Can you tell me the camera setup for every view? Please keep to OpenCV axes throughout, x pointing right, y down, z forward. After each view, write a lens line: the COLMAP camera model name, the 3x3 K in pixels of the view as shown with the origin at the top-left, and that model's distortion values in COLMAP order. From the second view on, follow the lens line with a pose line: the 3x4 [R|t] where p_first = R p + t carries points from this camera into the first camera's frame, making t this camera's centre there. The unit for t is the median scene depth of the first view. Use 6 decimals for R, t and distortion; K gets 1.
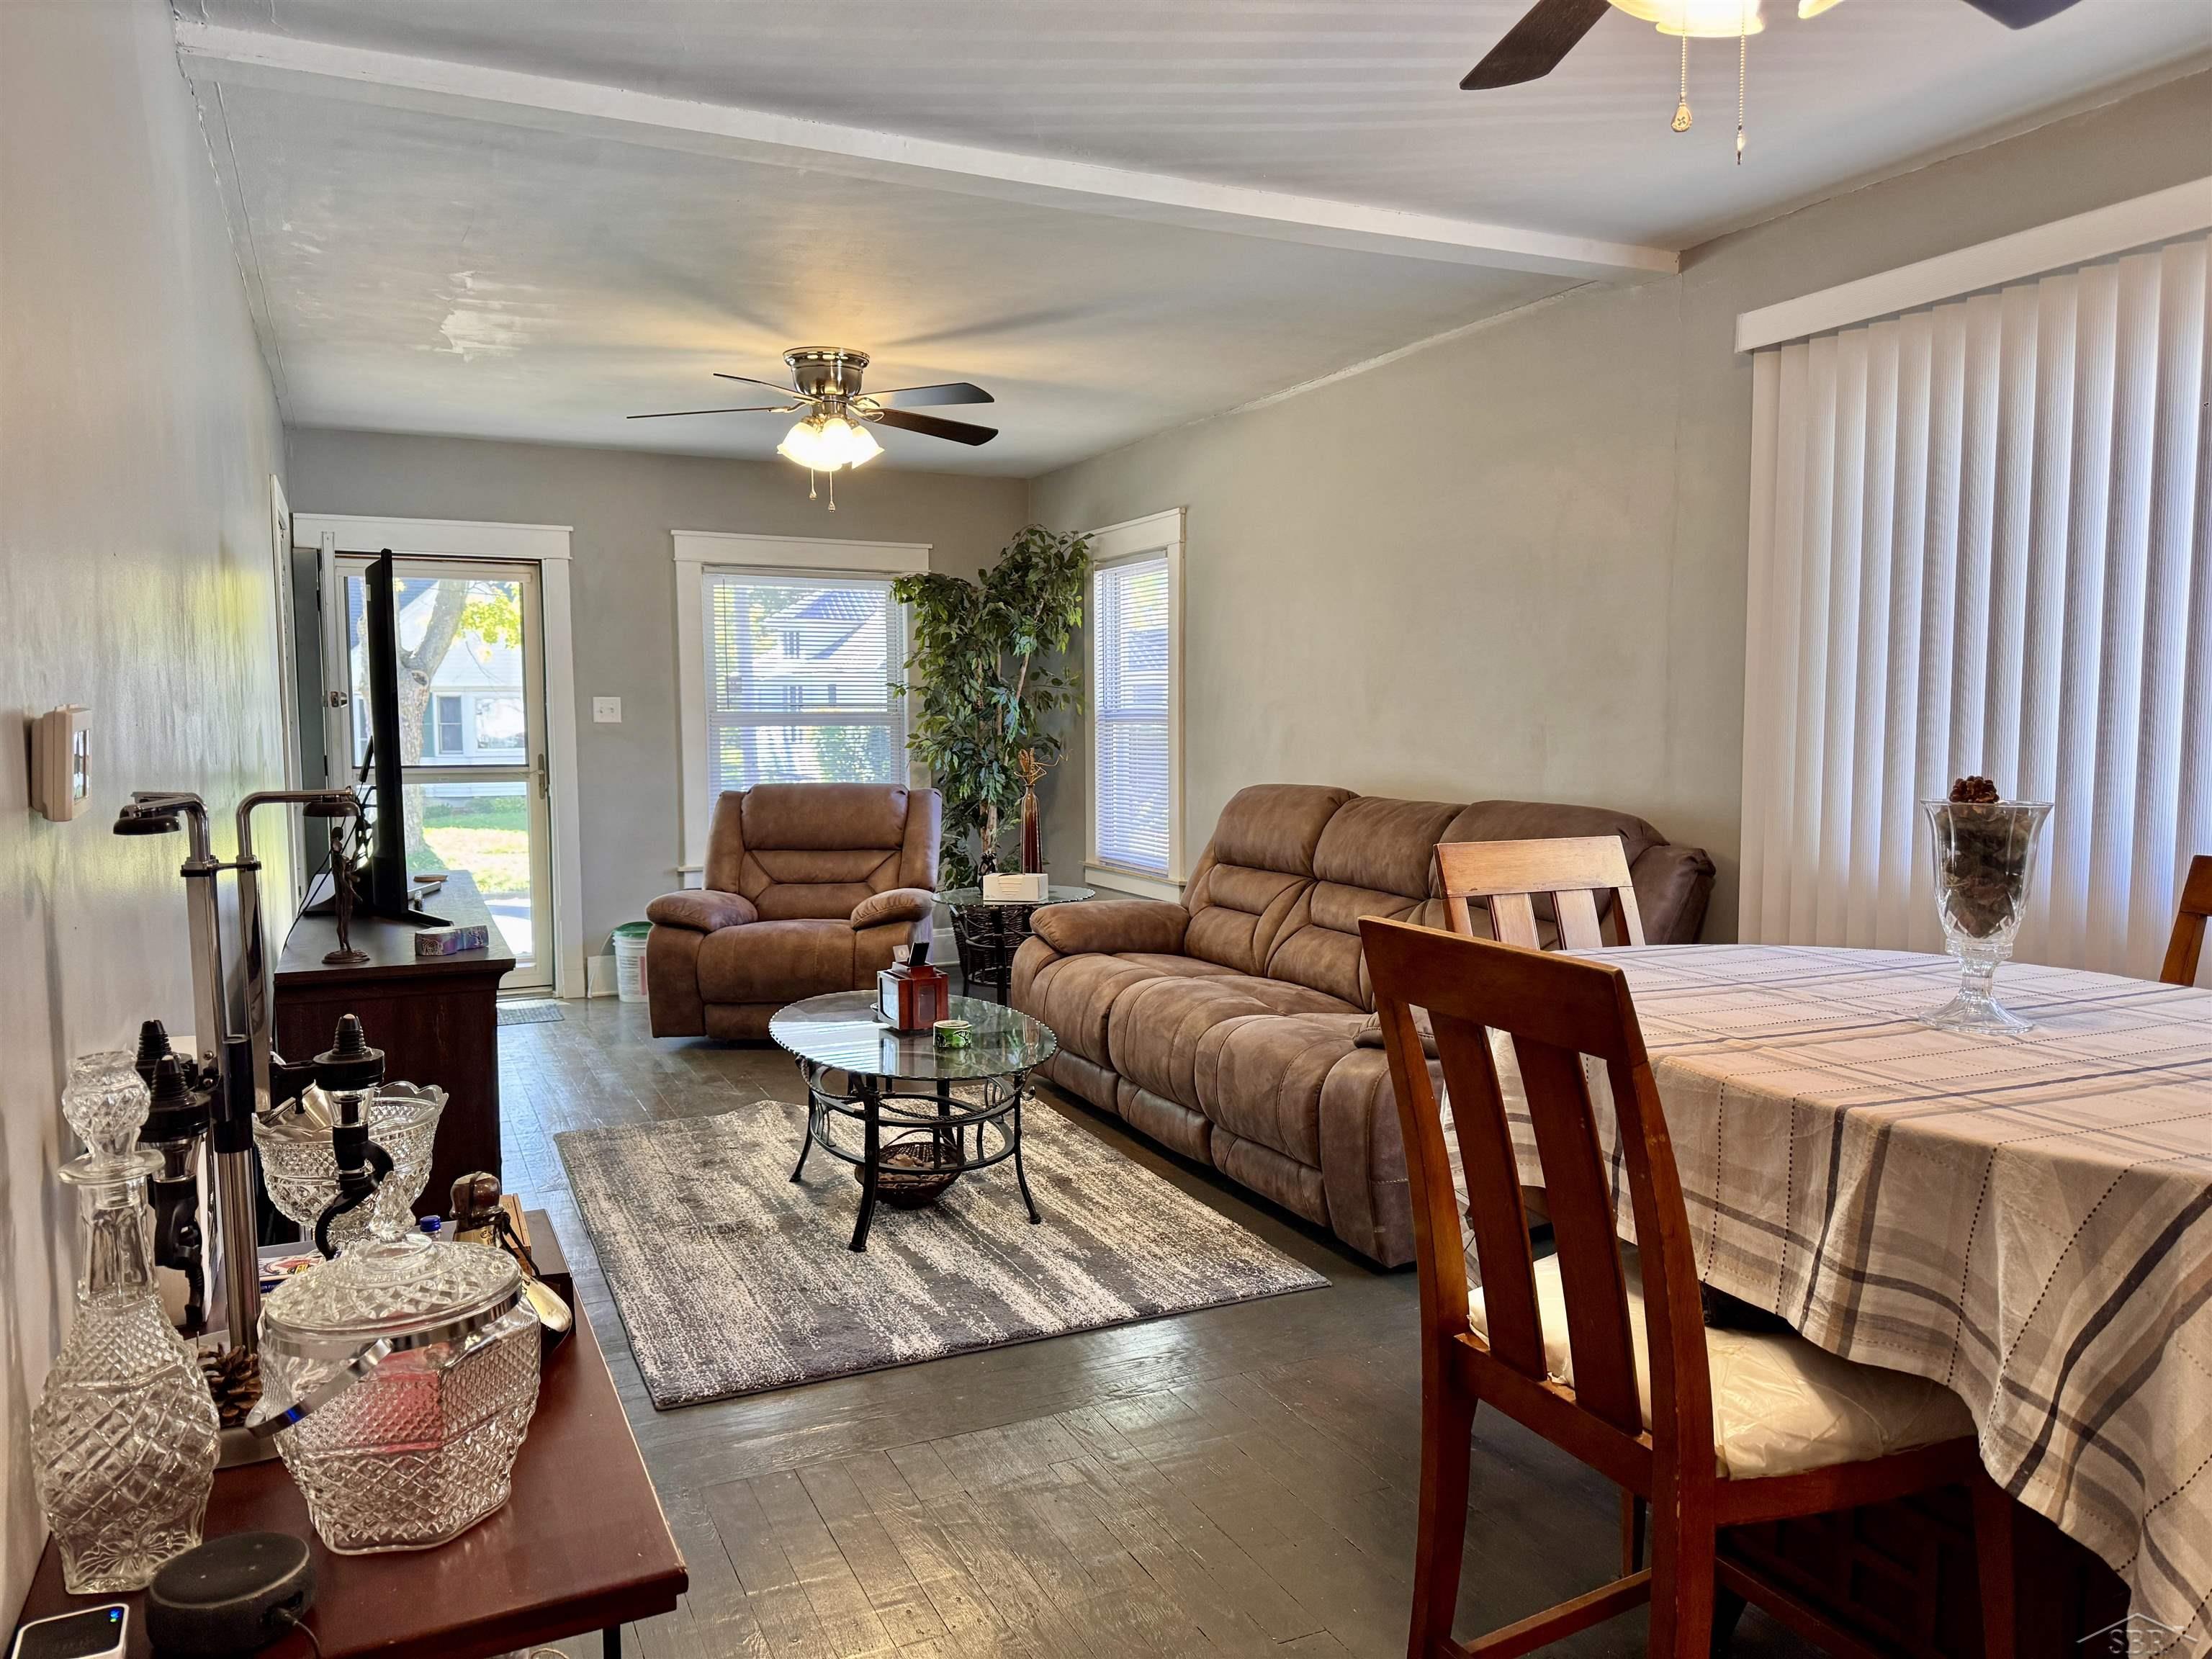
lens RADIAL K [[1582.1, 0, 1100.0], [0, 1582.1, 835.1], [0, 0, 1]] dist [0.025972, -0.026486]
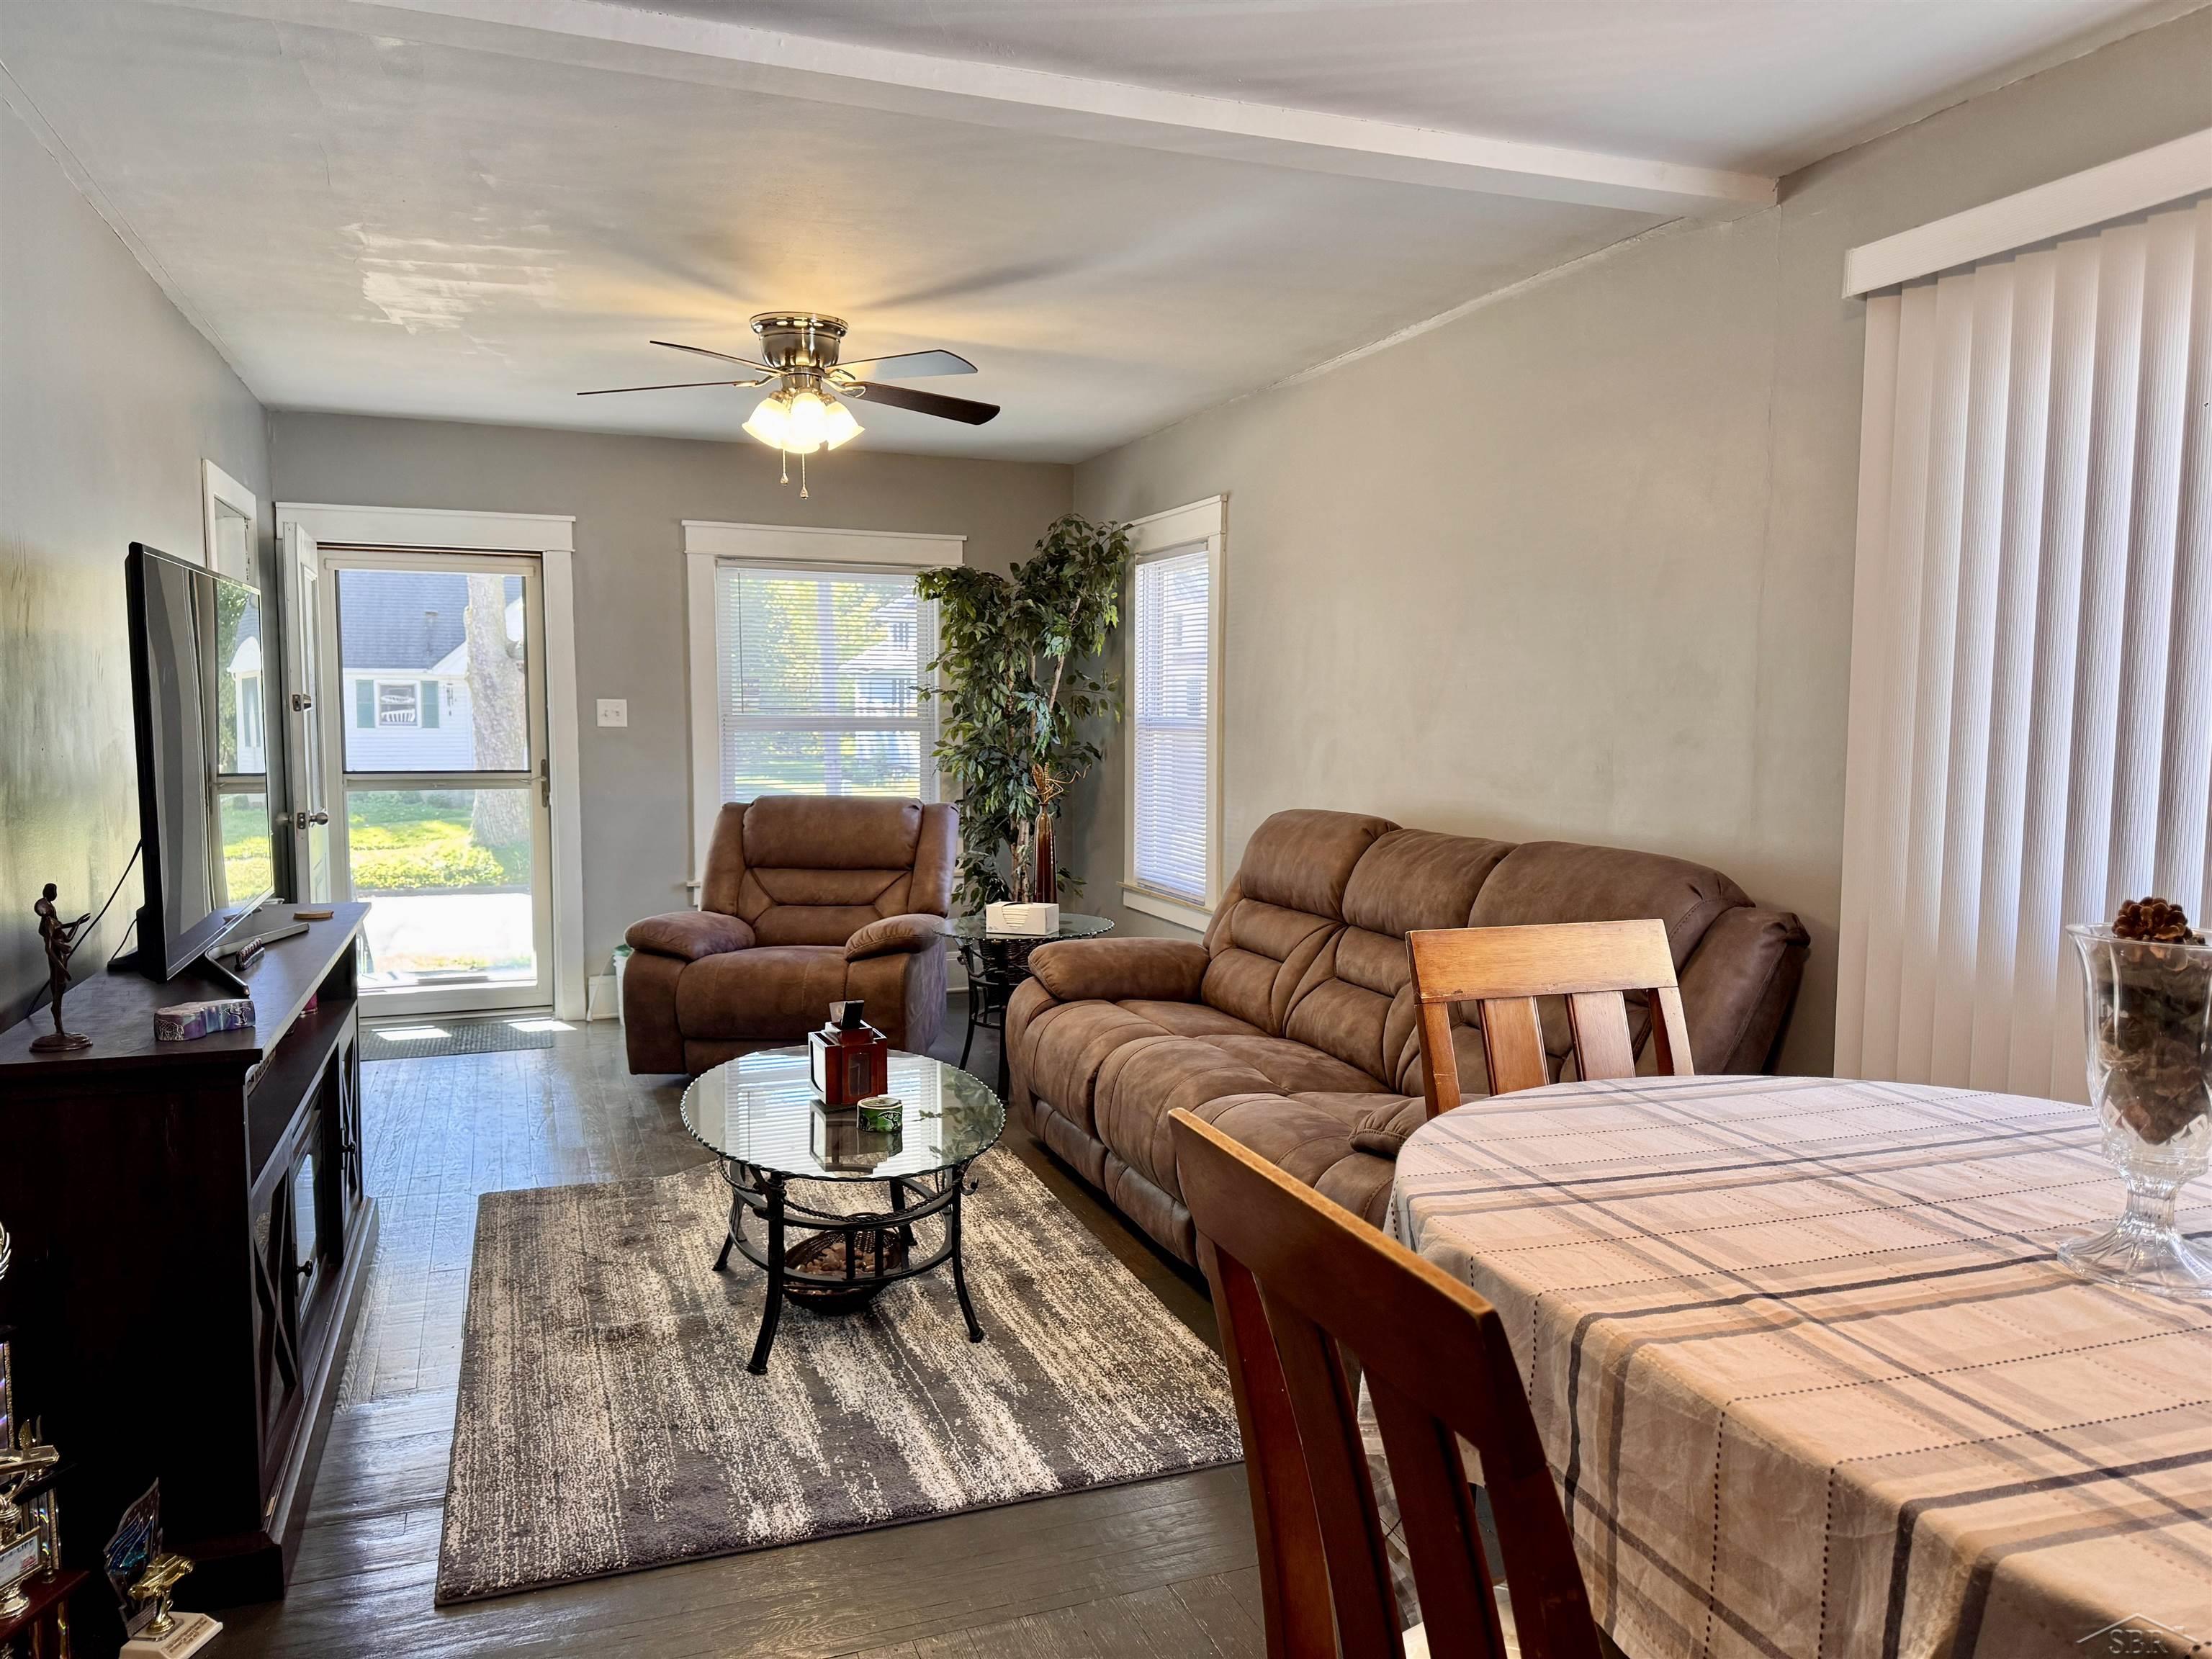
lens RADIAL K [[1582.1, 0, 1105.6], [0, 1582.1, 825.9], [0, 0, 1]] dist [0.025972, -0.026486]
pose [[0.997115, 0.014051, -0.074594, 0.076634], [-0.014016, 0.999901, 0.000989, -0.027075], [0.074601, 0.000059, 0.997213, 0.142716]]
